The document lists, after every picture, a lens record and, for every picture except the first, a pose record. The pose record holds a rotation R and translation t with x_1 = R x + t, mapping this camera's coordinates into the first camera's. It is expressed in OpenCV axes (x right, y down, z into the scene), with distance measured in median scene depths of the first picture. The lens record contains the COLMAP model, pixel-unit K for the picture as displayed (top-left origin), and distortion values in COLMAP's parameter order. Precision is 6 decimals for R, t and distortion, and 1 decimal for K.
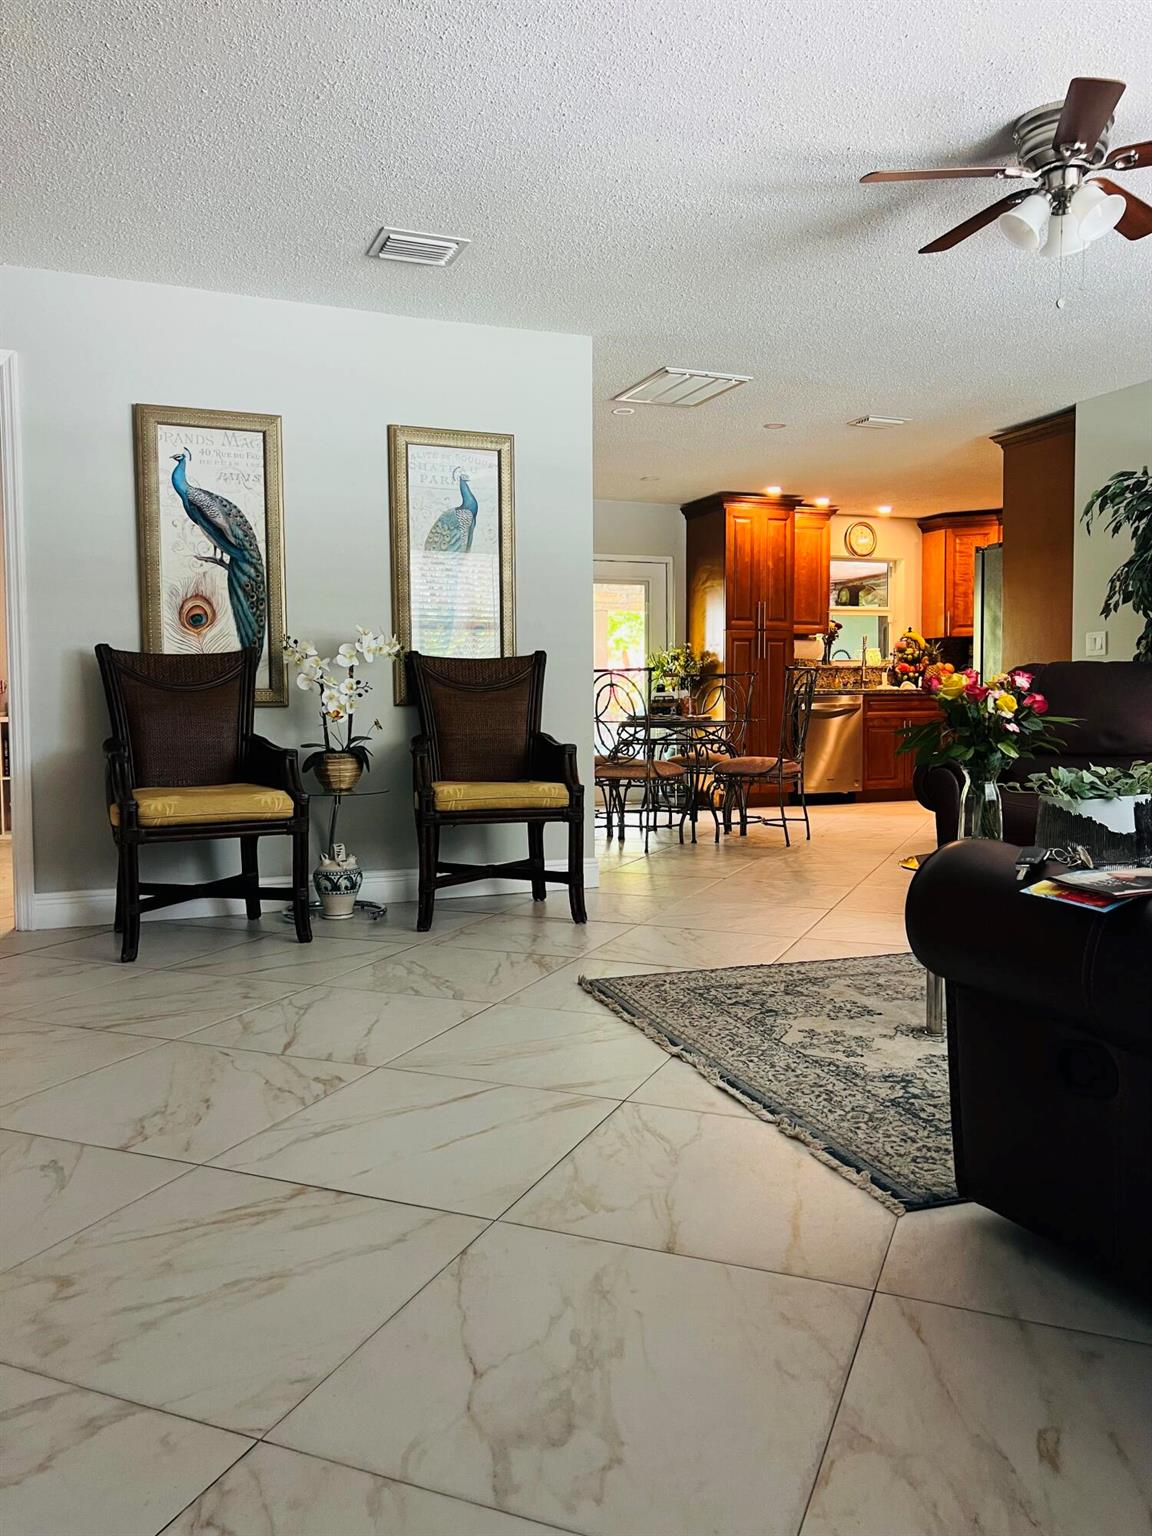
lens RADIAL K [[1160.2, 0, 573.9], [0, 1160.2, 764.8], [0, 0, 1]] dist [0.070255, -0.000916]
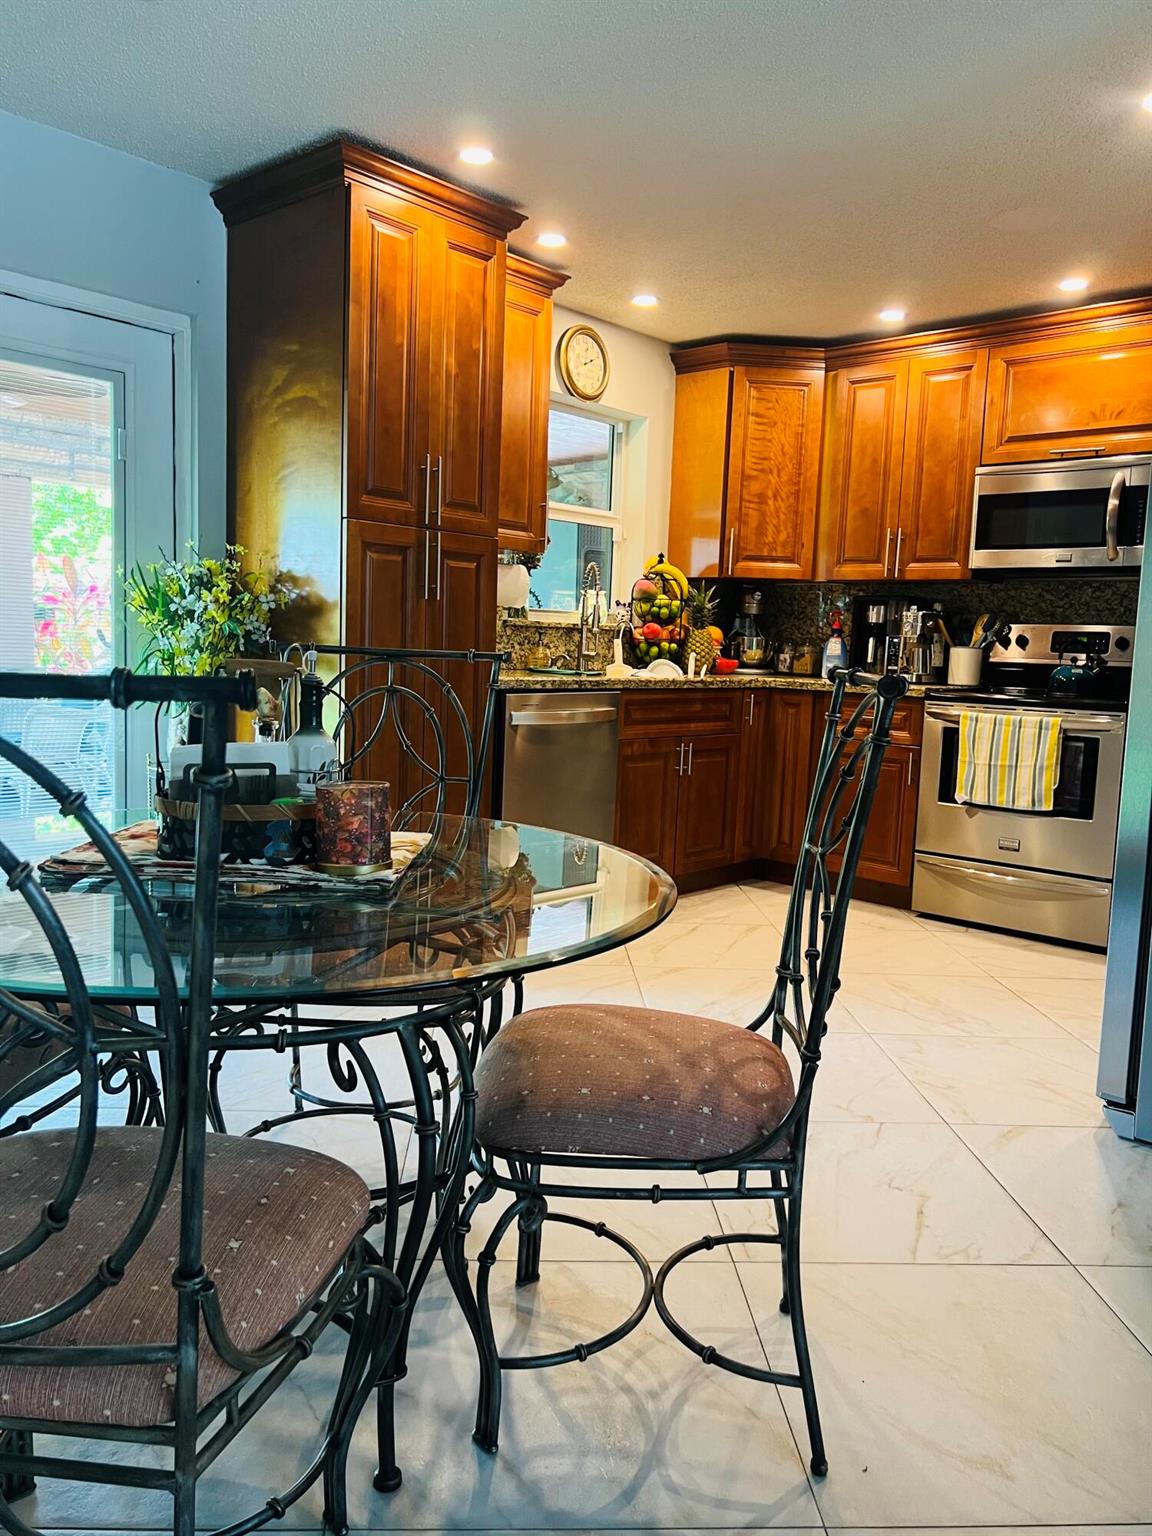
lens RADIAL K [[1160.2, 0, 543.6], [0, 1160.2, 772.6], [0, 0, 1]] dist [0.070255, -0.000916]
pose [[0.911662, 0.000896, 0.410940, 0.030863], [-0.029096, 0.997629, 0.062373, -0.055753], [-0.409909, -0.068819, 0.909526, 0.590004]]
